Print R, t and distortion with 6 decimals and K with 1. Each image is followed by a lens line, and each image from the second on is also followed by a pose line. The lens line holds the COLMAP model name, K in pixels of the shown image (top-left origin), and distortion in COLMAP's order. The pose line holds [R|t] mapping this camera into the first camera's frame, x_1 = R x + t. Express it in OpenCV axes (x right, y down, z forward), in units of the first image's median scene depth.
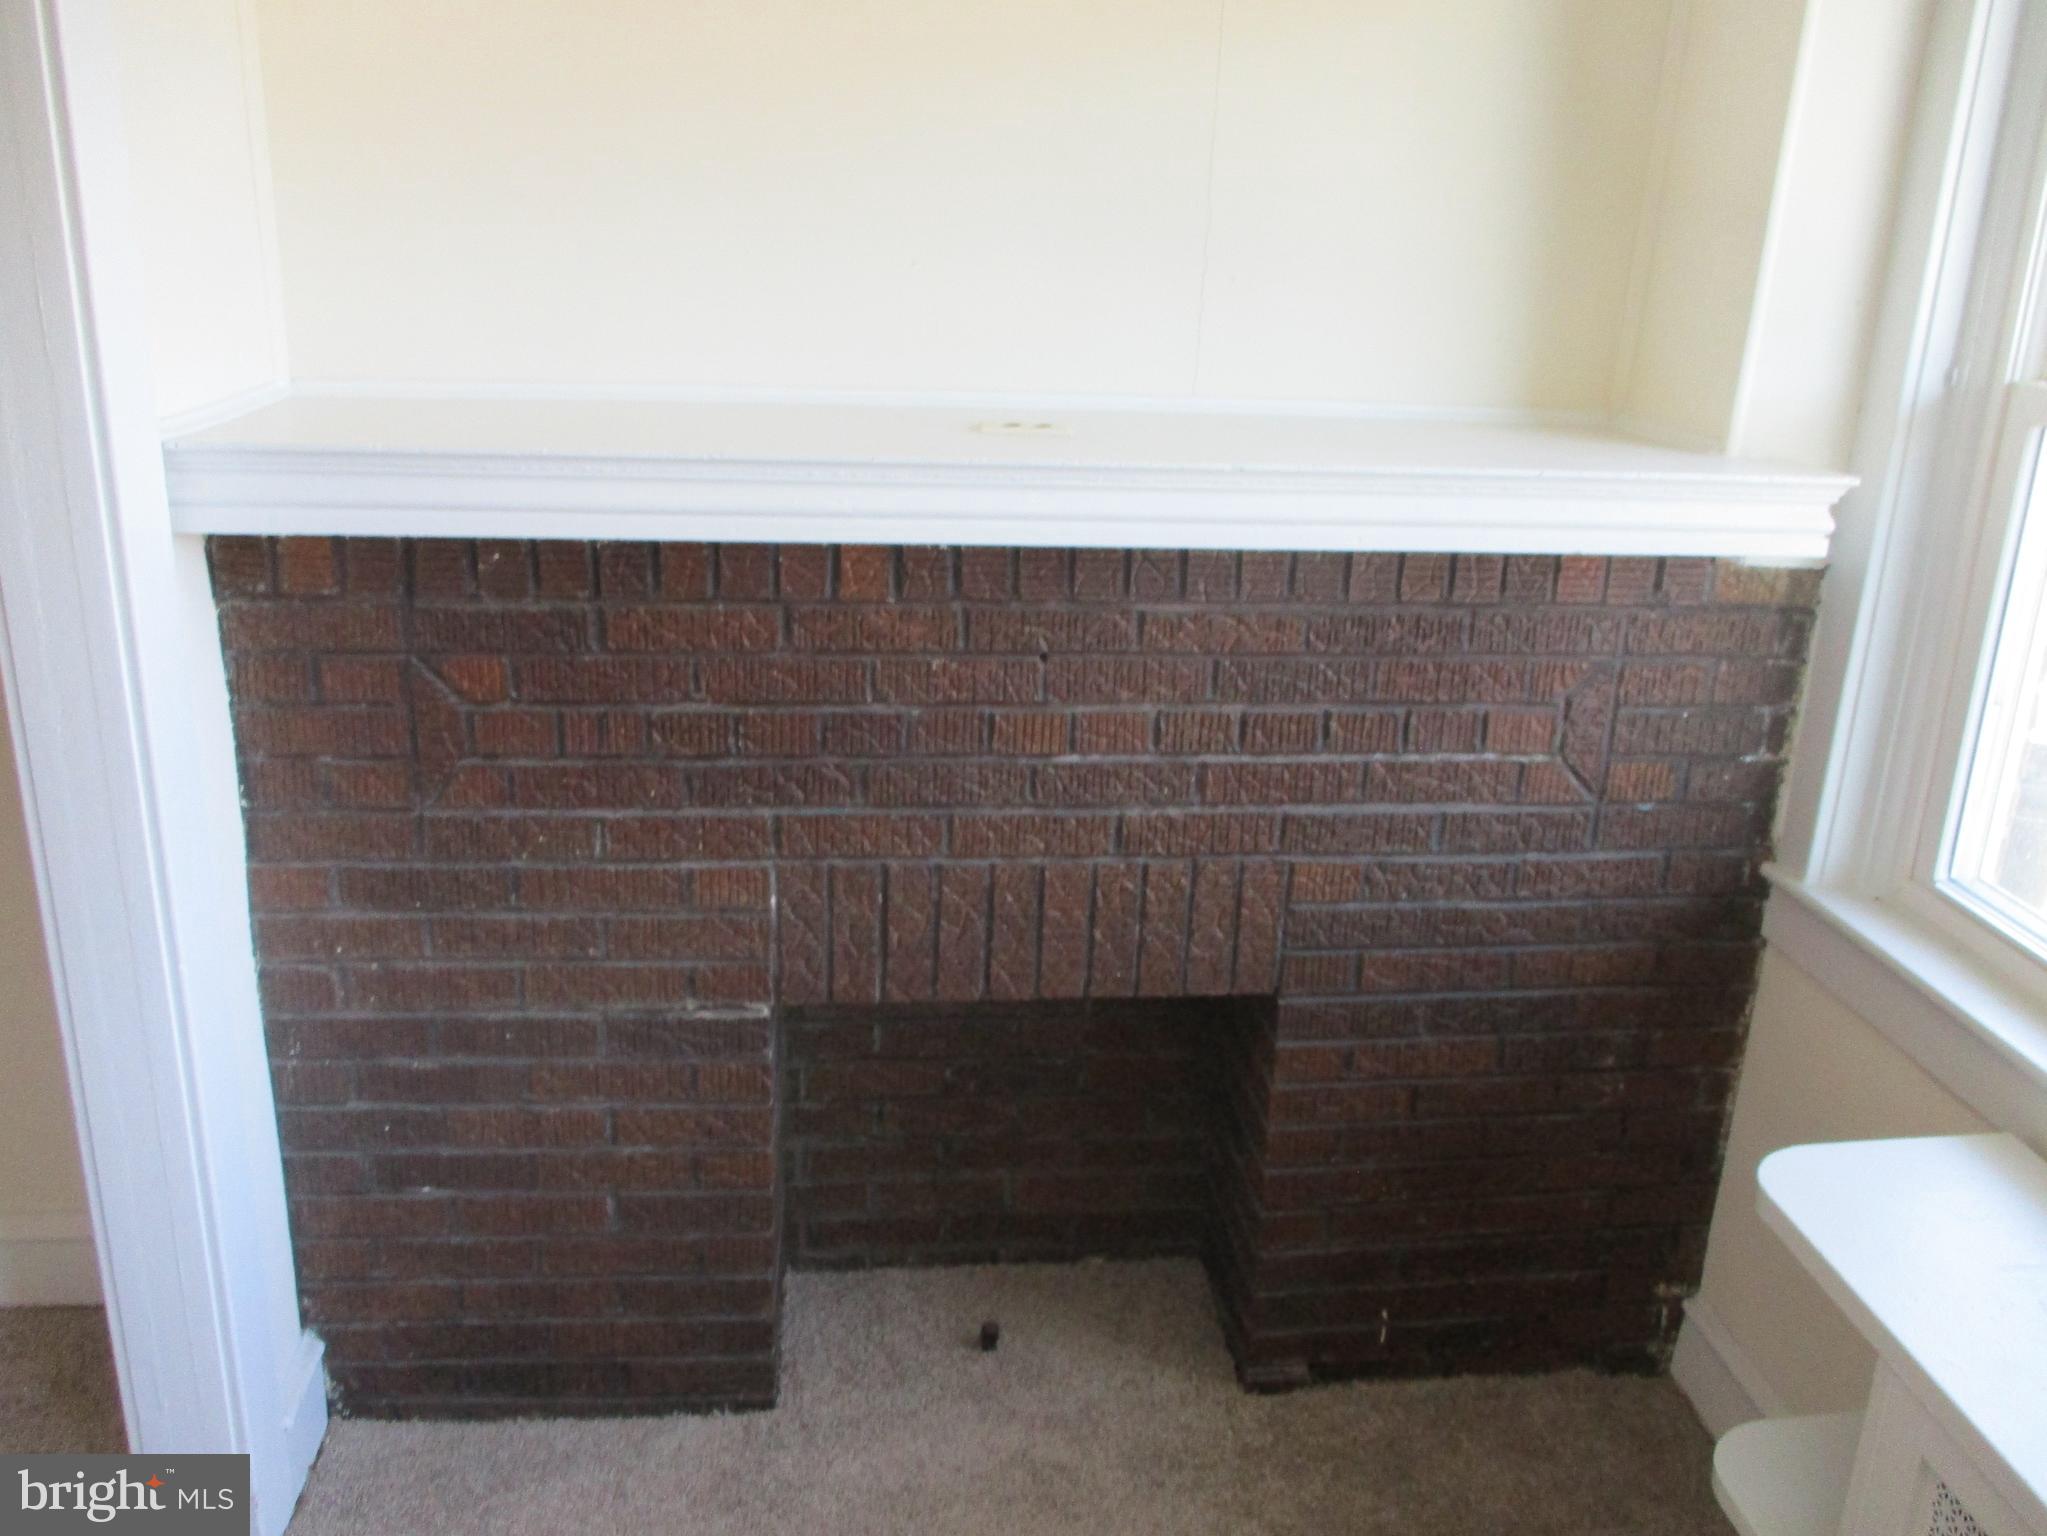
lens RADIAL K [[1715.7, 0, 1025.4], [0, 1715.7, 756.9], [0, 0, 1]] dist [-0.018031, 0.006209]
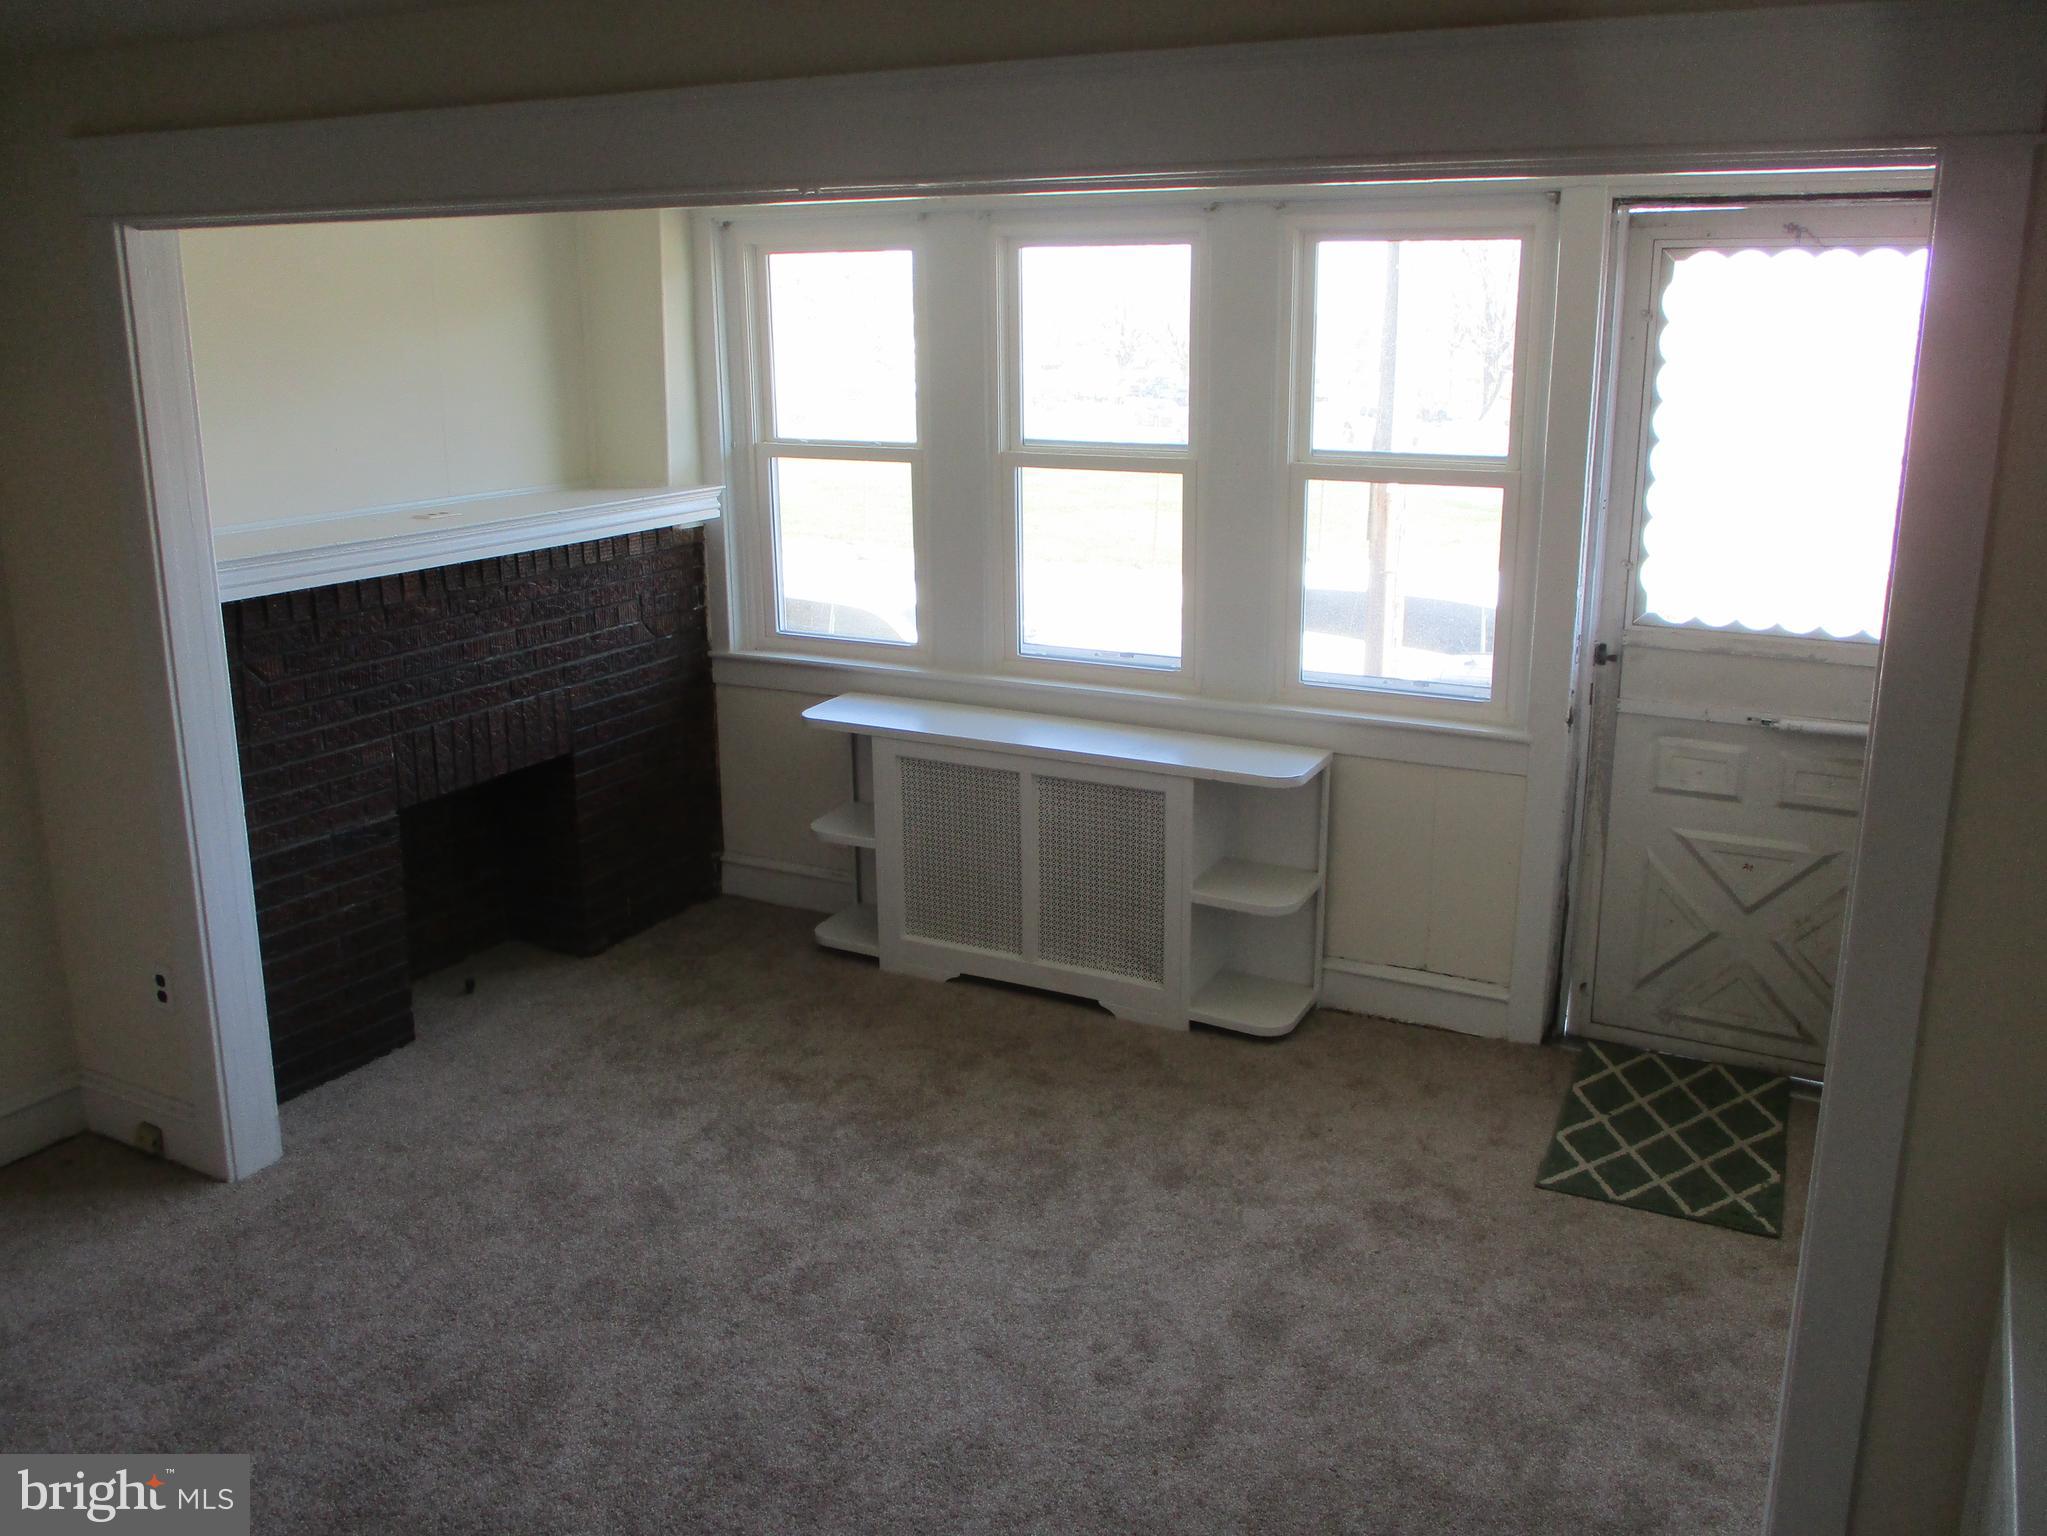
lens RADIAL K [[1715.7, 0, 1025.4], [0, 1715.7, 756.9], [0, 0, 1]] dist [-0.018031, 0.006209]
pose [[0.555133, -0.248860, 0.793660, -1.319175], [0.289326, 0.952379, 0.096257, 0.104345], [-0.779819, 0.176191, 0.600699, -0.798185]]
